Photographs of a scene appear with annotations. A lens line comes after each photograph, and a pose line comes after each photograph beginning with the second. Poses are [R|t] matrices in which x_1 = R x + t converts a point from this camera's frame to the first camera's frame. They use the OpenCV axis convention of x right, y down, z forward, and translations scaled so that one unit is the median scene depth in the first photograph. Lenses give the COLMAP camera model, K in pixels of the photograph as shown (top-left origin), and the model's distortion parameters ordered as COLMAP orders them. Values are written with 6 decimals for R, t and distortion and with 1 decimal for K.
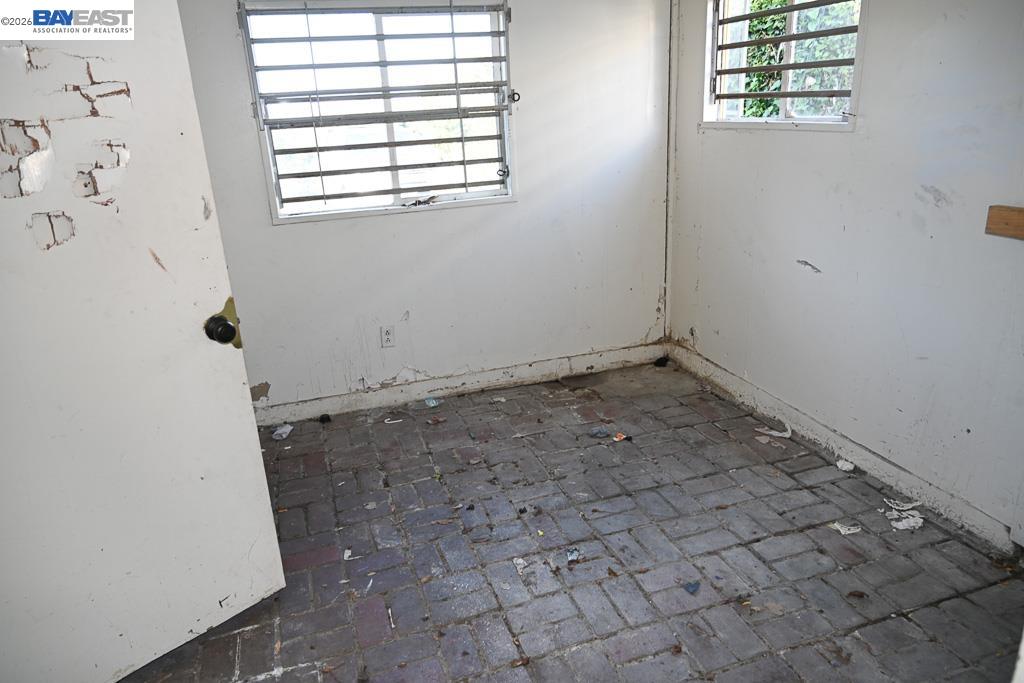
lens RADIAL K [[683.6, 0, 515.7], [0, 683.6, 339.1], [0, 0, 1]] dist [-0.006455, 0.000317]
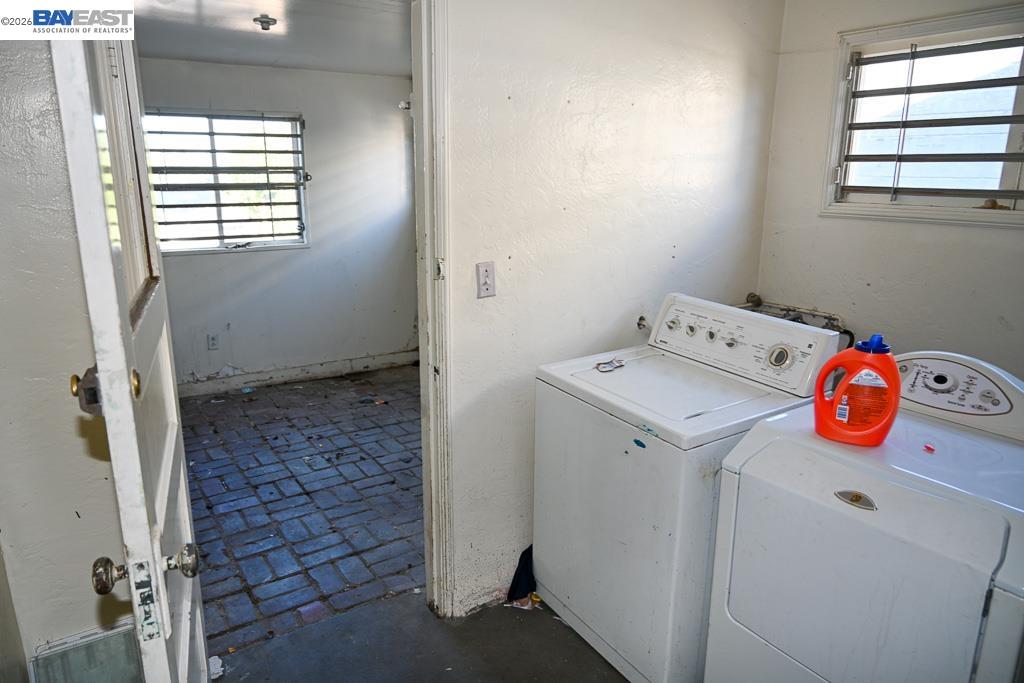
lens RADIAL K [[683.6, 0, 506.3], [0, 683.6, 338.6], [0, 0, 1]] dist [-0.006455, 0.000317]
pose [[0.967679, -0.004475, 0.252145, 0.039138], [0.027568, 0.995727, -0.088130, 0.133397], [-0.250673, 0.092233, 0.963668, -0.495473]]
